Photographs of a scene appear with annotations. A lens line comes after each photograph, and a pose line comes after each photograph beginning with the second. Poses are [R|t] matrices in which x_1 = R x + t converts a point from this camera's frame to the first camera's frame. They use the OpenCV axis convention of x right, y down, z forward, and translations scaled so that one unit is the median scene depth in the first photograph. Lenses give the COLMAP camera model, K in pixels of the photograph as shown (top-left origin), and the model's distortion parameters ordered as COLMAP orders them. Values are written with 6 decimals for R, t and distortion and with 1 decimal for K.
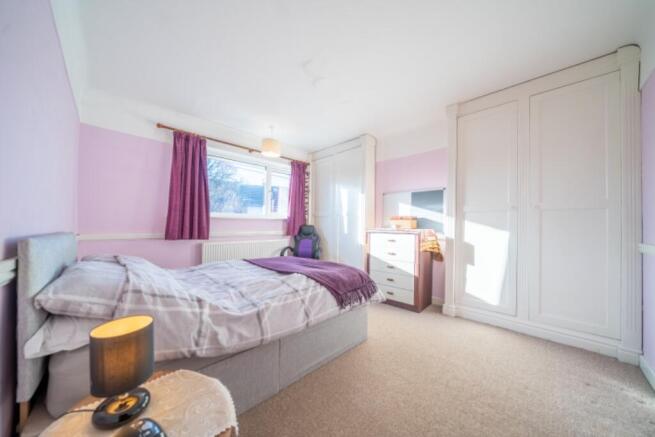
lens RADIAL K [[225.5, 0, 329.8], [0, 225.5, 217.9], [0, 0, 1]] dist [0.000028, -0.000021]
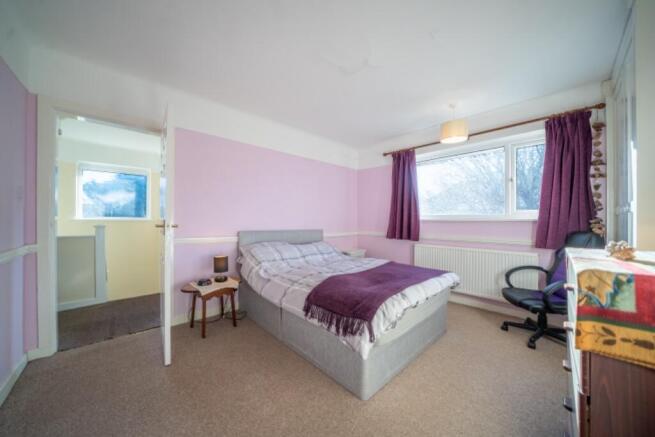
lens RADIAL K [[225.5, 0, 329.8], [0, 225.5, 217.9], [0, 0, 1]] dist [0.000028, -0.000021]
pose [[0.012193, -0.028099, -0.999531, 0.523554], [0.014593, 0.999504, -0.027920, 0.009605], [0.999819, -0.014246, 0.012597, 0.563522]]
